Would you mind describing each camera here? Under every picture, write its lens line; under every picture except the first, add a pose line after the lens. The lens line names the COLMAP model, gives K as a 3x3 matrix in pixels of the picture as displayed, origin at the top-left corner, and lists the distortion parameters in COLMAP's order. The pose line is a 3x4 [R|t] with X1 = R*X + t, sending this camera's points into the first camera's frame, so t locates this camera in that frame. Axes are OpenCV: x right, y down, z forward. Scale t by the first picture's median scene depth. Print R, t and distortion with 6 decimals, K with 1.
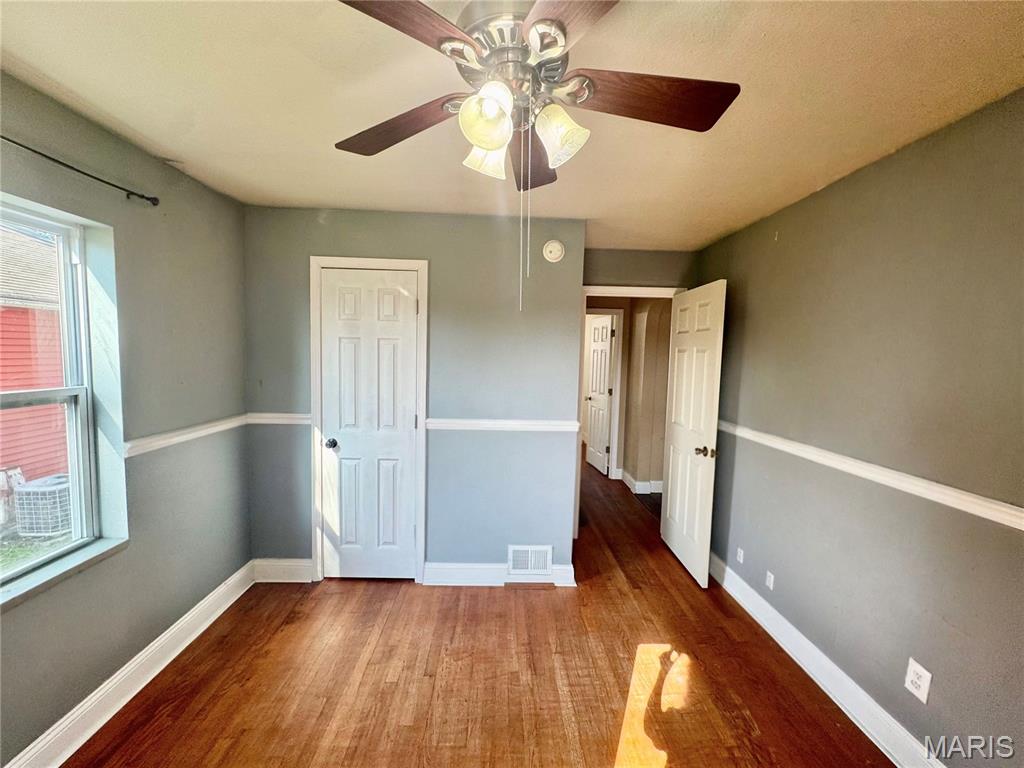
lens RADIAL K [[409.1, 0, 510.9], [0, 409.1, 383.9], [0, 0, 1]] dist [-0.003247, 0.000371]
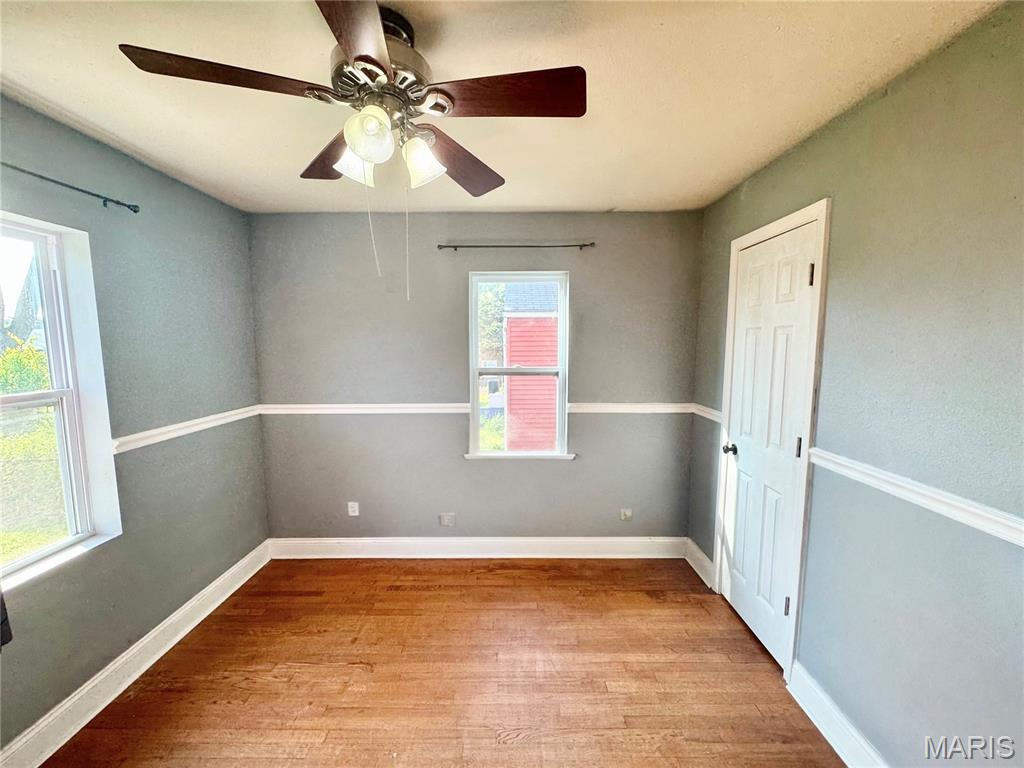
lens RADIAL K [[409.1, 0, 512.1], [0, 409.1, 384.1], [0, 0, 1]] dist [-0.003247, 0.000371]
pose [[-0.030745, 0.078389, -0.996449, 0.491899], [-0.073167, 0.994069, 0.080459, -0.034349], [0.996846, 0.075381, -0.024827, 0.591109]]
